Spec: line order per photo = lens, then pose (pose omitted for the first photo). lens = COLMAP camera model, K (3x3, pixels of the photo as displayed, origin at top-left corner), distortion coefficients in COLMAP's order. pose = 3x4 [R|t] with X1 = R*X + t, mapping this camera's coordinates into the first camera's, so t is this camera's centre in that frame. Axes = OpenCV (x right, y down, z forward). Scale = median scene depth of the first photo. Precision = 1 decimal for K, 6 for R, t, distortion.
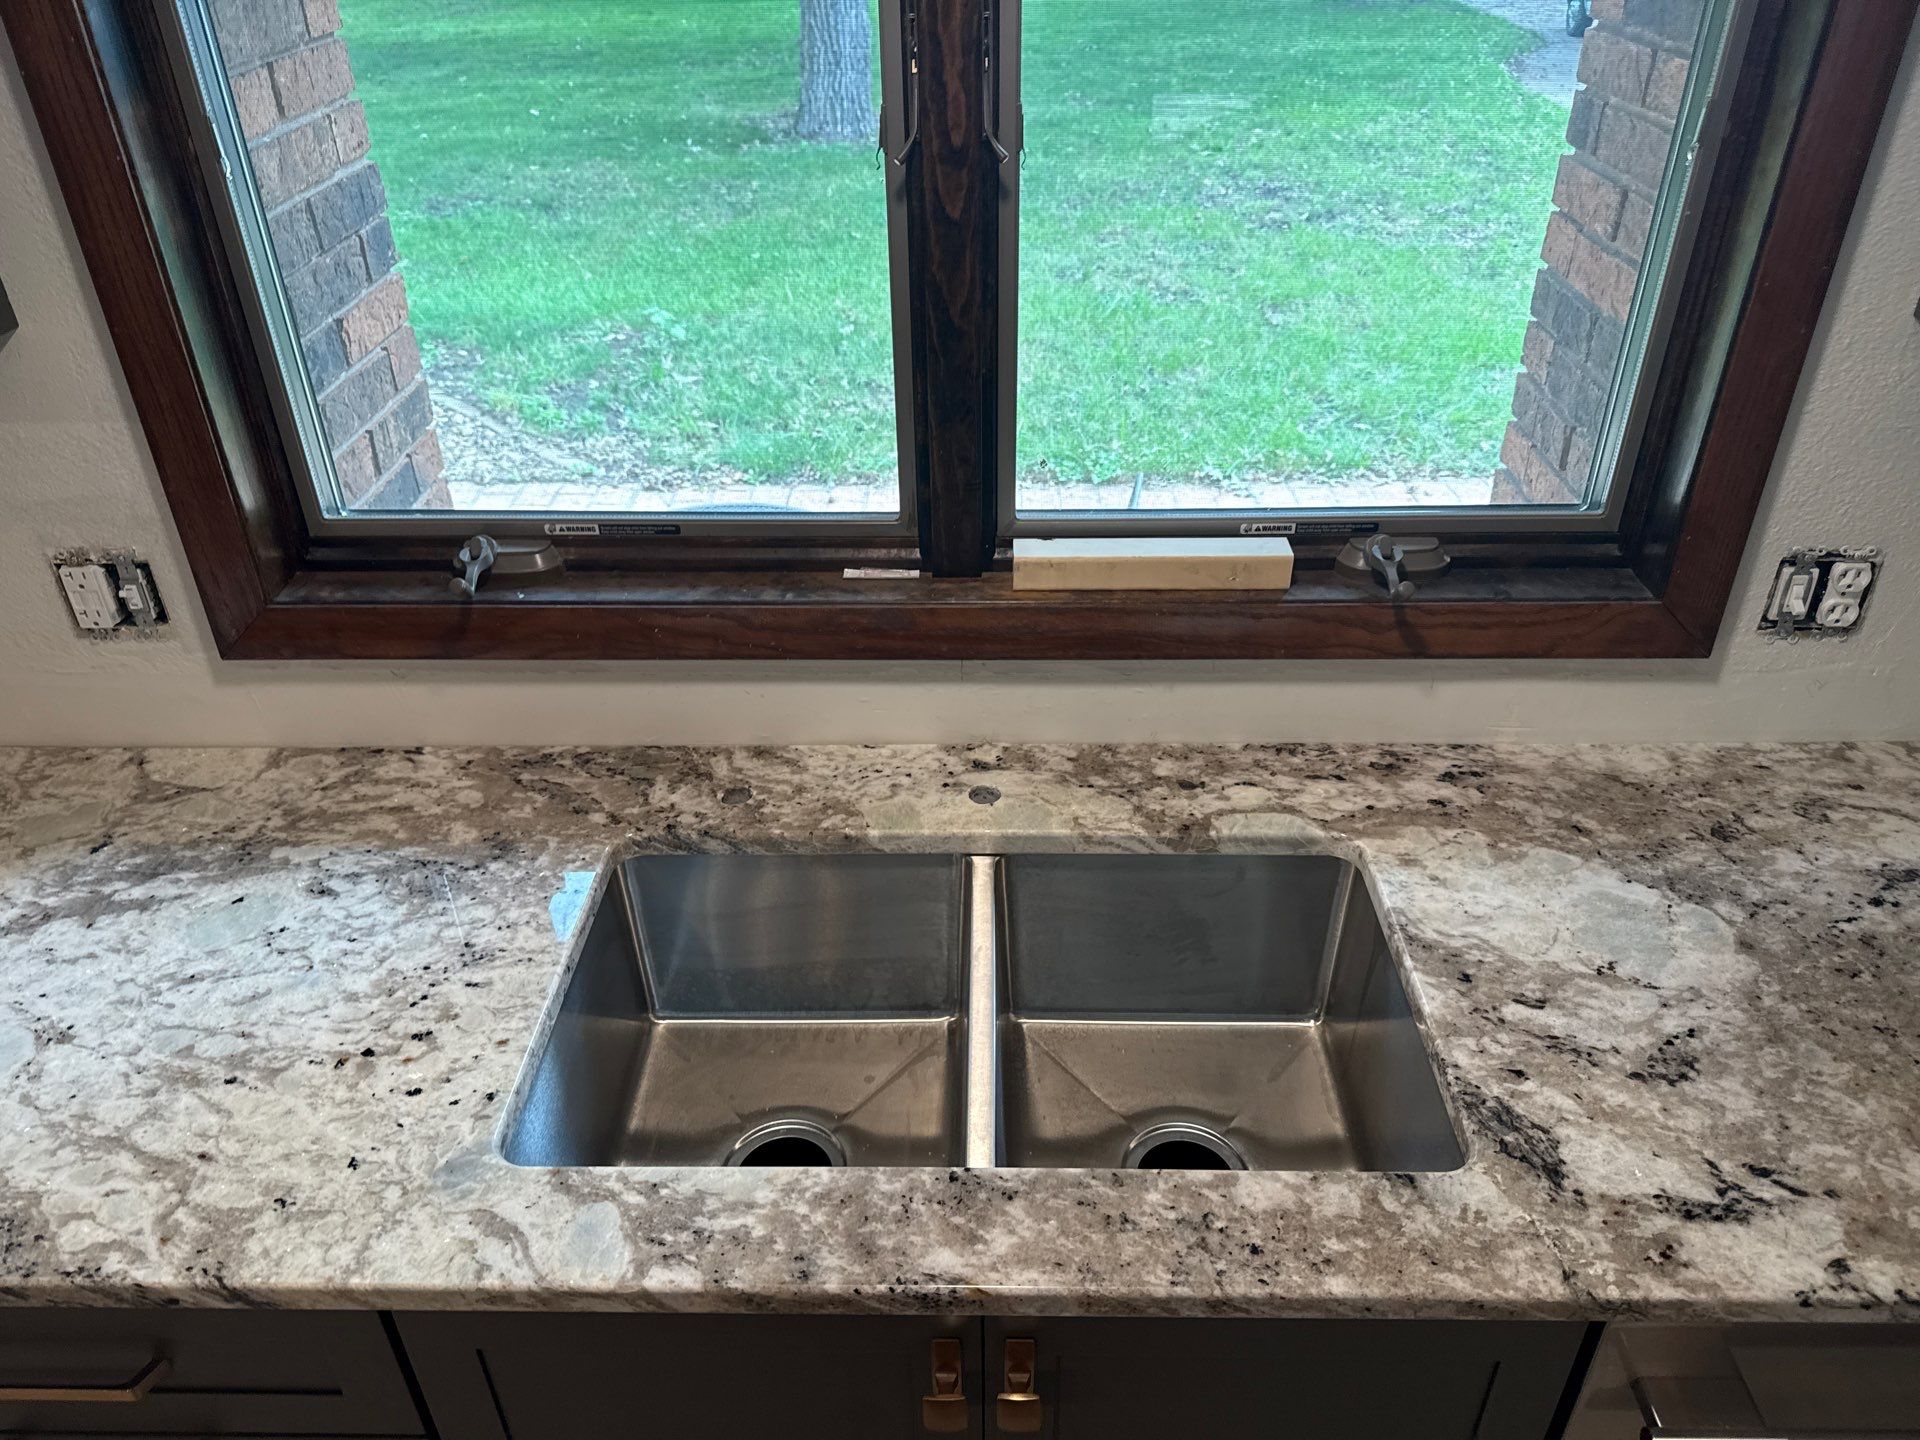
lens RADIAL K [[1363.2, 0, 993.5], [0, 1363.2, 662.9], [0, 0, 1]] dist [0.091751, -0.116395]
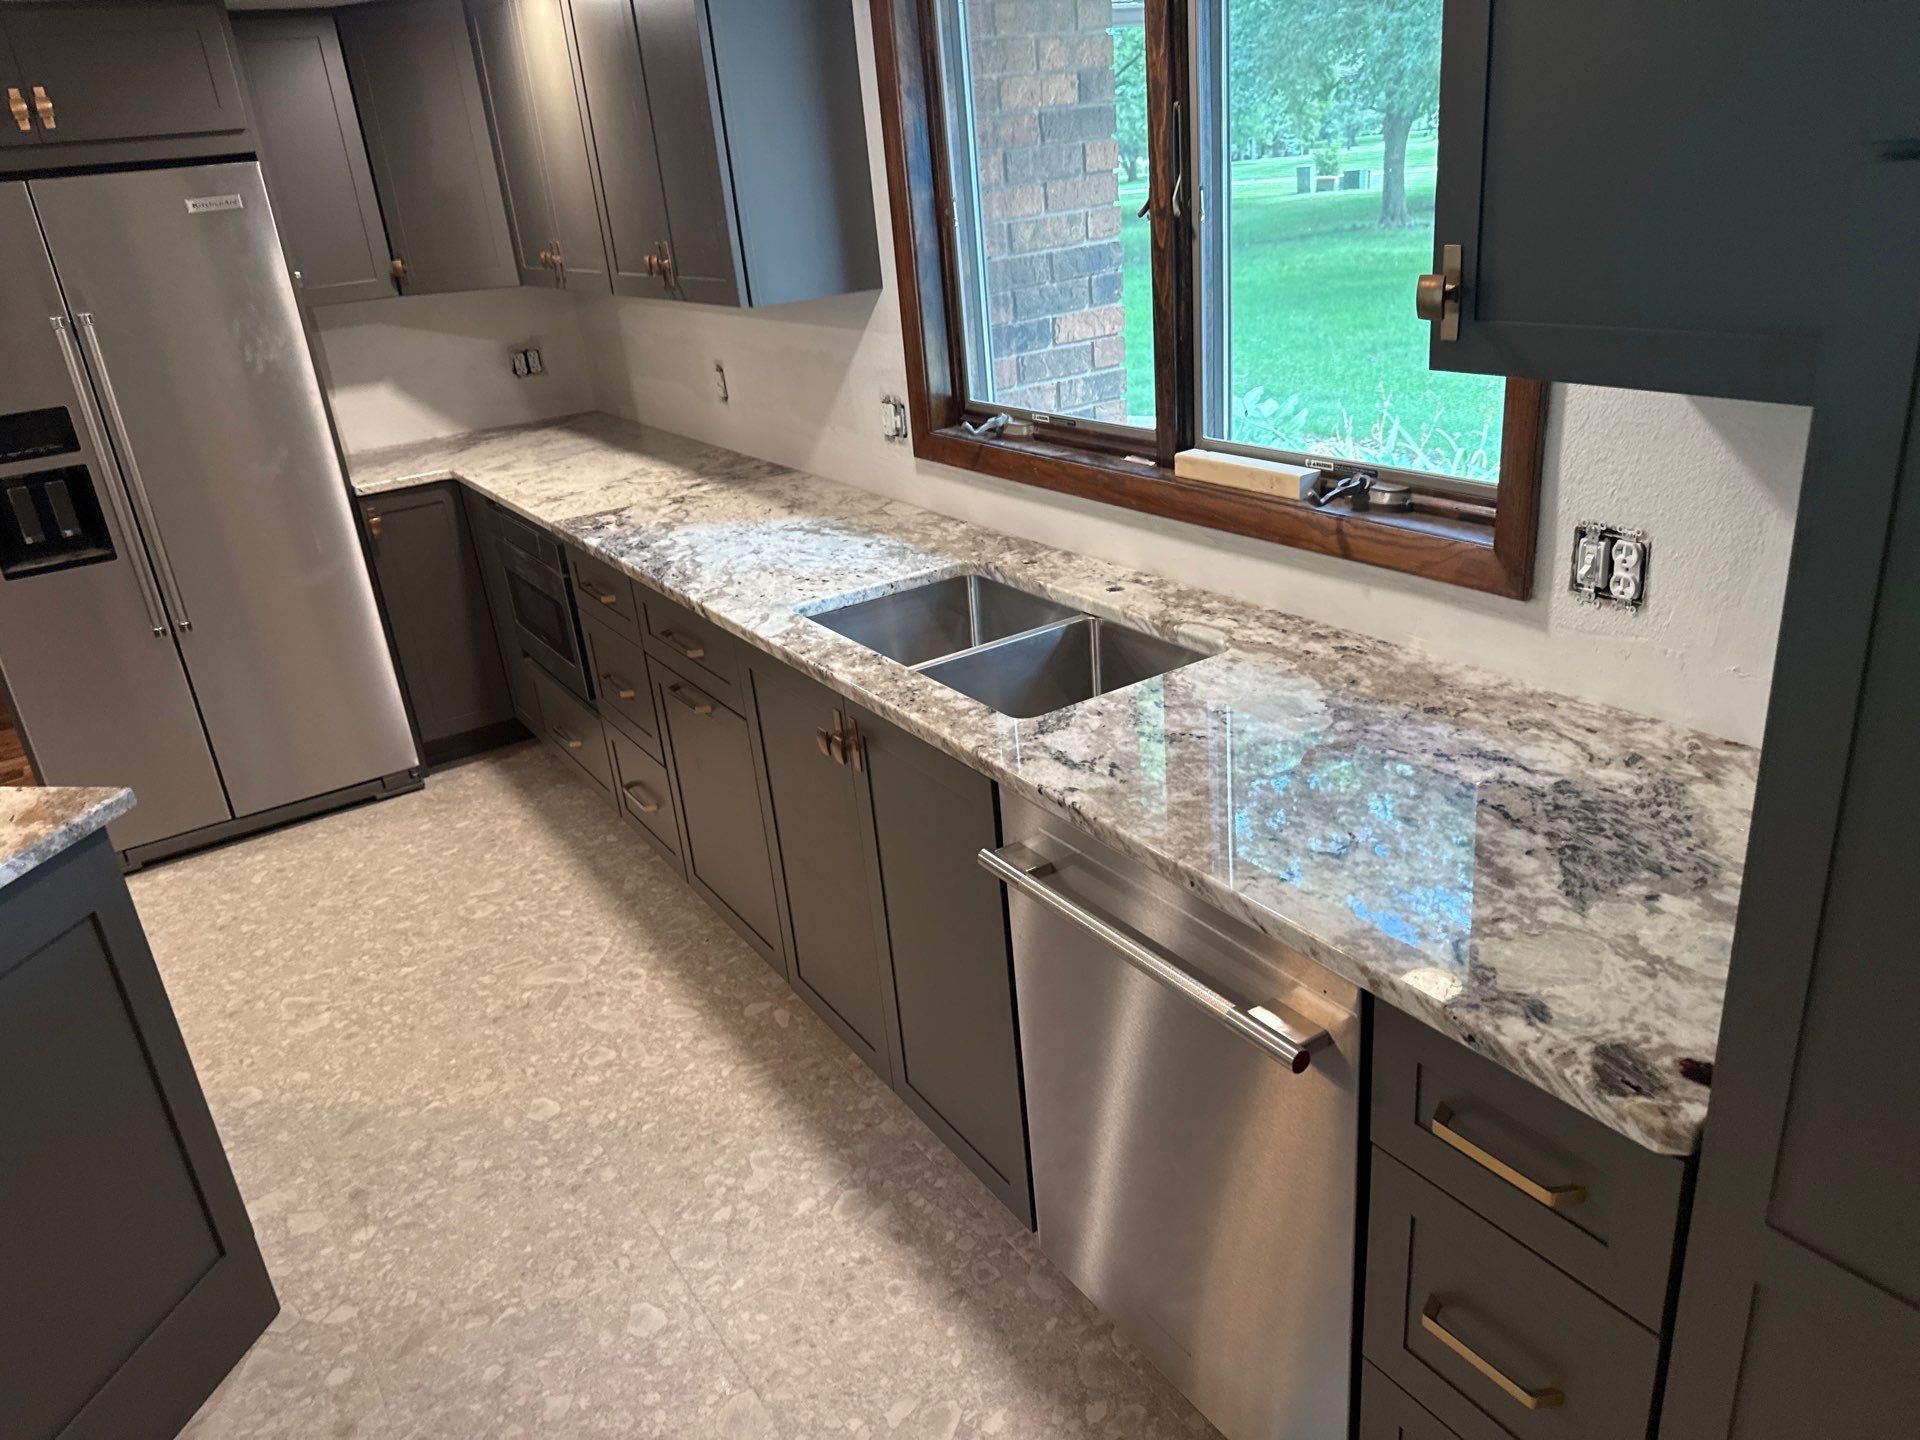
lens RADIAL K [[1379.3, 0, 960.0], [0, 1379.3, 720.0], [0, 0, 1]] dist [0.030015, -0.028938]
pose [[0.545140, 0.276587, -0.791405, 1.289669], [-0.350335, 0.932789, 0.084679, 0.173057], [0.761635, 0.231096, 0.605398, -0.130038]]
